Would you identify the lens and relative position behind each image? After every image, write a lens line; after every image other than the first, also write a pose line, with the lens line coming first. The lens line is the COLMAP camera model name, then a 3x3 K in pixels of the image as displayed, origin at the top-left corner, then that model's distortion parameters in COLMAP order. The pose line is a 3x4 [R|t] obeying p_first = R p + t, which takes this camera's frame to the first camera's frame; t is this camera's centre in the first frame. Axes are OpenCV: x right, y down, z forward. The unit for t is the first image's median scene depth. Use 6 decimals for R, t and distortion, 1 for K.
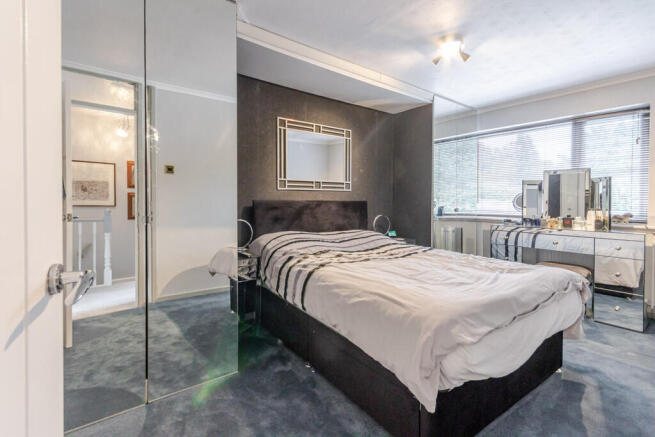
lens RADIAL K [[306.8, 0, 324.3], [0, 306.8, 204.4], [0, 0, 1]] dist [0.002356, 0.000204]
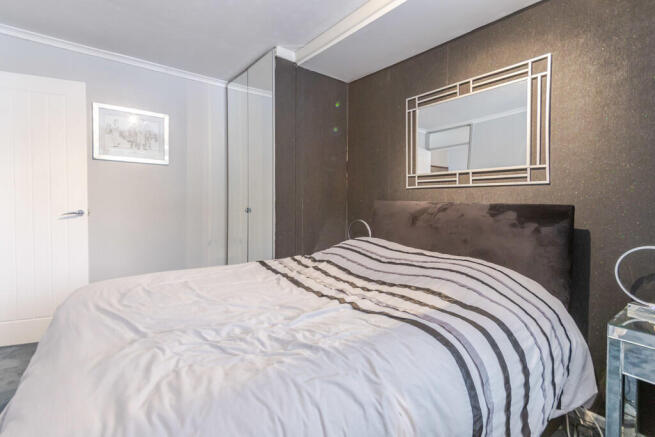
lens RADIAL K [[306.8, 0, 324.3], [0, 306.8, 204.4], [0, 0, 1]] dist [0.002356, 0.000204]
pose [[0.008932, 0.017591, -0.999805, 0.644882], [-0.012372, 0.999771, 0.017480, -0.017473], [0.999884, 0.012214, 0.009148, 0.758920]]
